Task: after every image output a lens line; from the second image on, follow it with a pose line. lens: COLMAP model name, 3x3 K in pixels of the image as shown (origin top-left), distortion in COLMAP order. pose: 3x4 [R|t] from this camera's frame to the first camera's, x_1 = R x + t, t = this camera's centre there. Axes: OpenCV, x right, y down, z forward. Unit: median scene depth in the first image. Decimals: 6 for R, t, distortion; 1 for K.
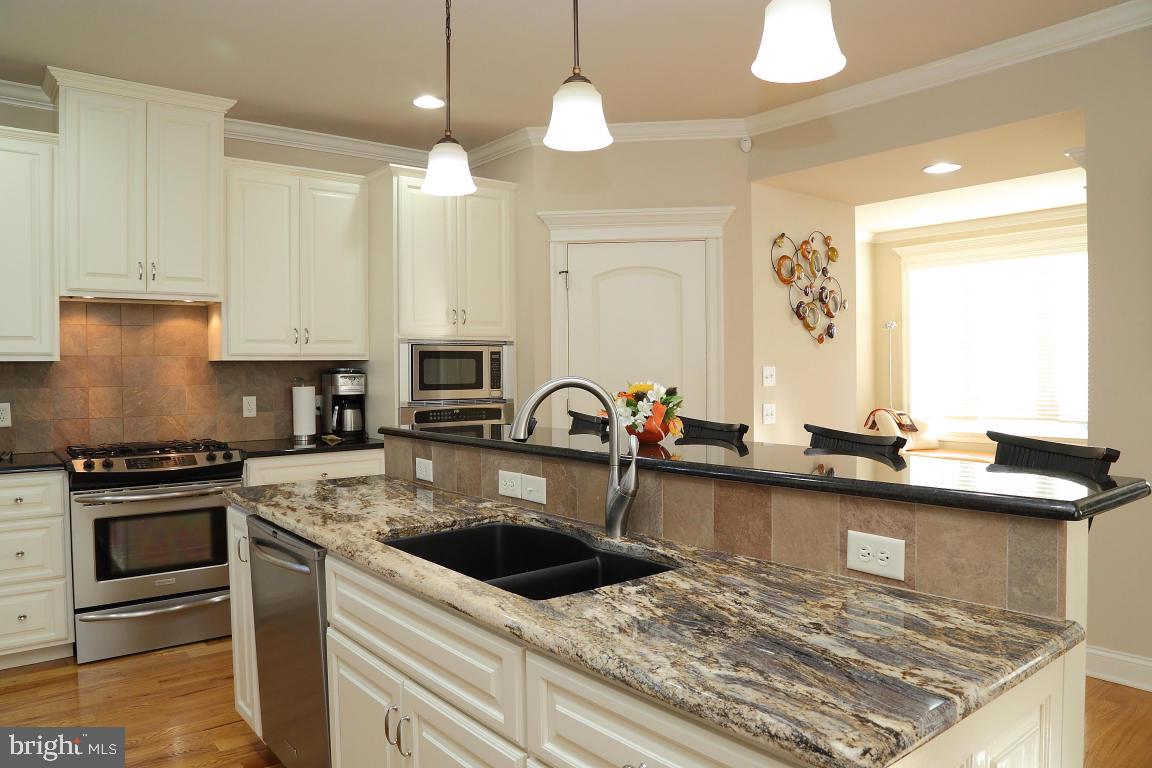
lens RADIAL K [[781.7, 0, 576.0], [0, 781.7, 384.0], [0, 0, 1]] dist [-0.125020, 0.067007]
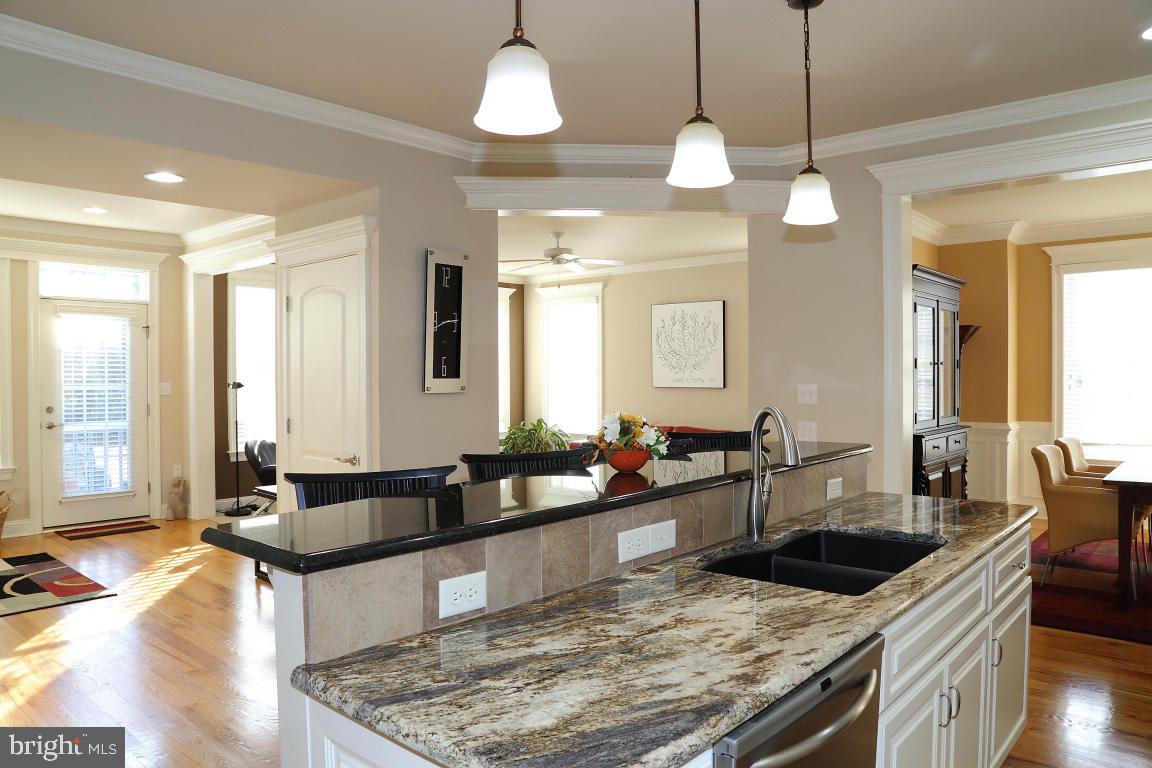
lens RADIAL K [[781.7, 0, 576.0], [0, 781.7, 384.0], [0, 0, 1]] dist [-0.125020, 0.067007]
pose [[-0.164330, 0.003187, 0.986400, -0.501990], [0.025334, 0.999679, 0.000991, -0.024083], [-0.986080, 0.025152, -0.164357, 0.676525]]
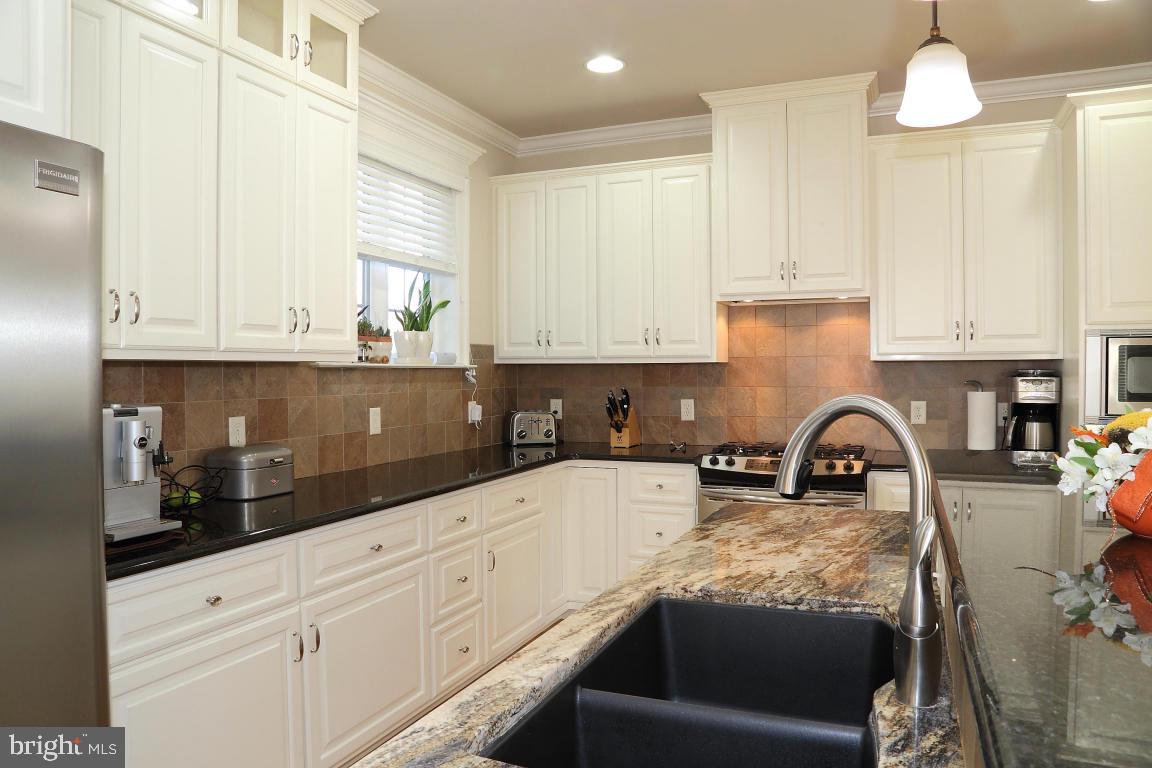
lens RADIAL K [[781.7, 0, 576.0], [0, 781.7, 384.0], [0, 0, 1]] dist [-0.125020, 0.067007]
pose [[0.470826, 0.019009, -0.882022, 0.177688], [-0.015123, 0.999795, 0.013474, -0.010070], [0.882097, 0.006995, 0.471016, 0.256724]]
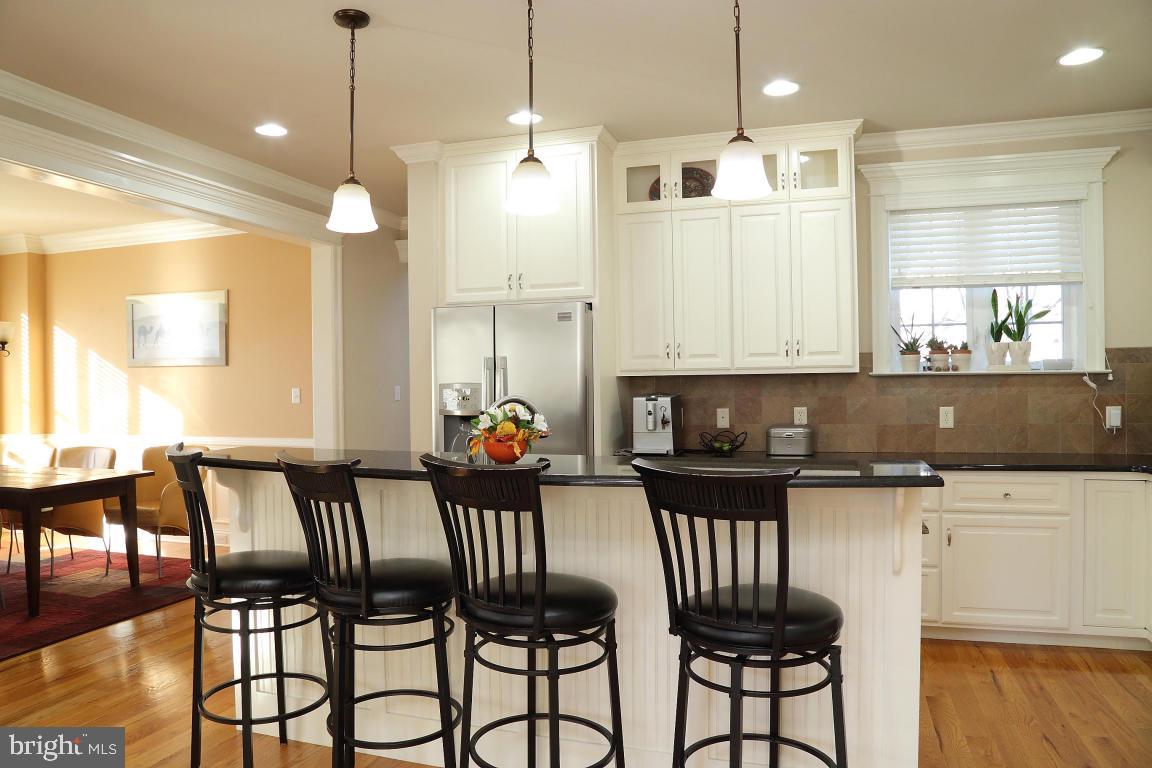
lens RADIAL K [[781.7, 0, 576.0], [0, 781.7, 384.0], [0, 0, 1]] dist [-0.125020, 0.067007]
pose [[-0.833875, 0.019915, -0.551595, 0.323185], [0.009117, 0.999710, 0.022311, -0.028554], [0.551879, 0.013576, -0.833814, 1.057264]]
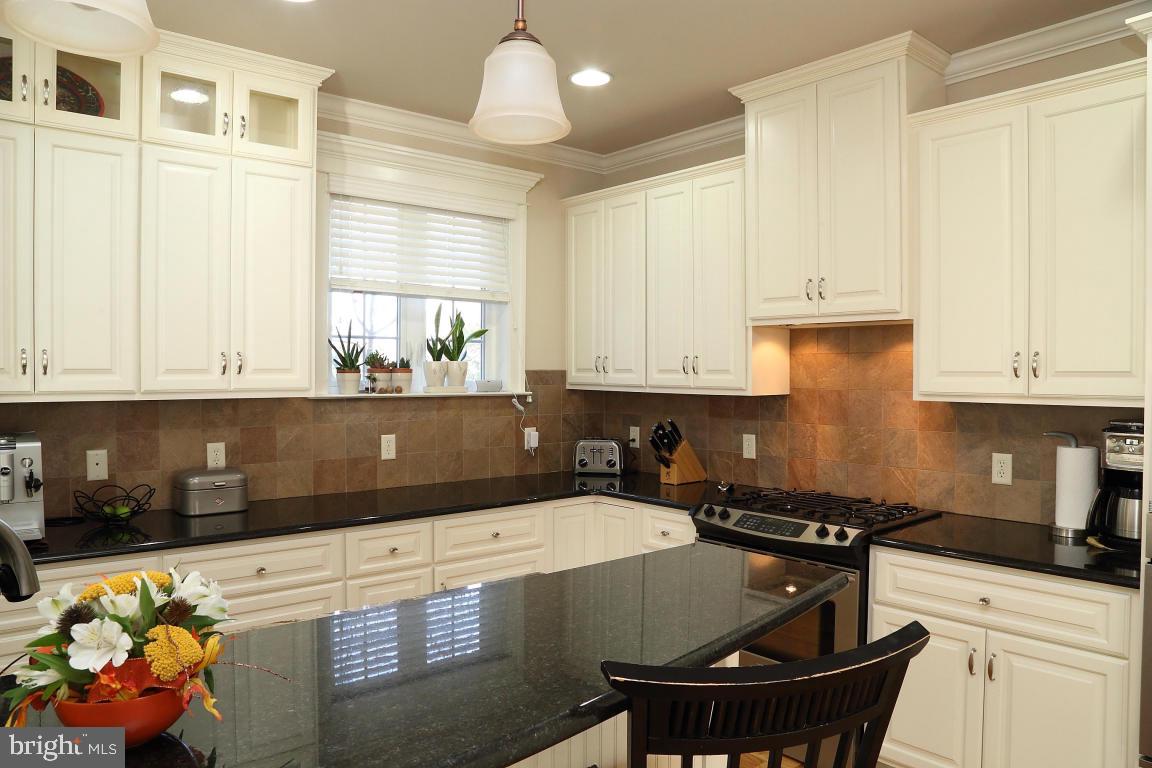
lens RADIAL K [[781.7, 0, 576.0], [0, 781.7, 384.0], [0, 0, 1]] dist [-0.125020, 0.067007]
pose [[0.027325, 0.024568, -0.999325, 0.239192], [-0.022906, 0.999451, 0.023945, -0.055839], [0.999364, 0.022236, 0.027873, 0.658932]]
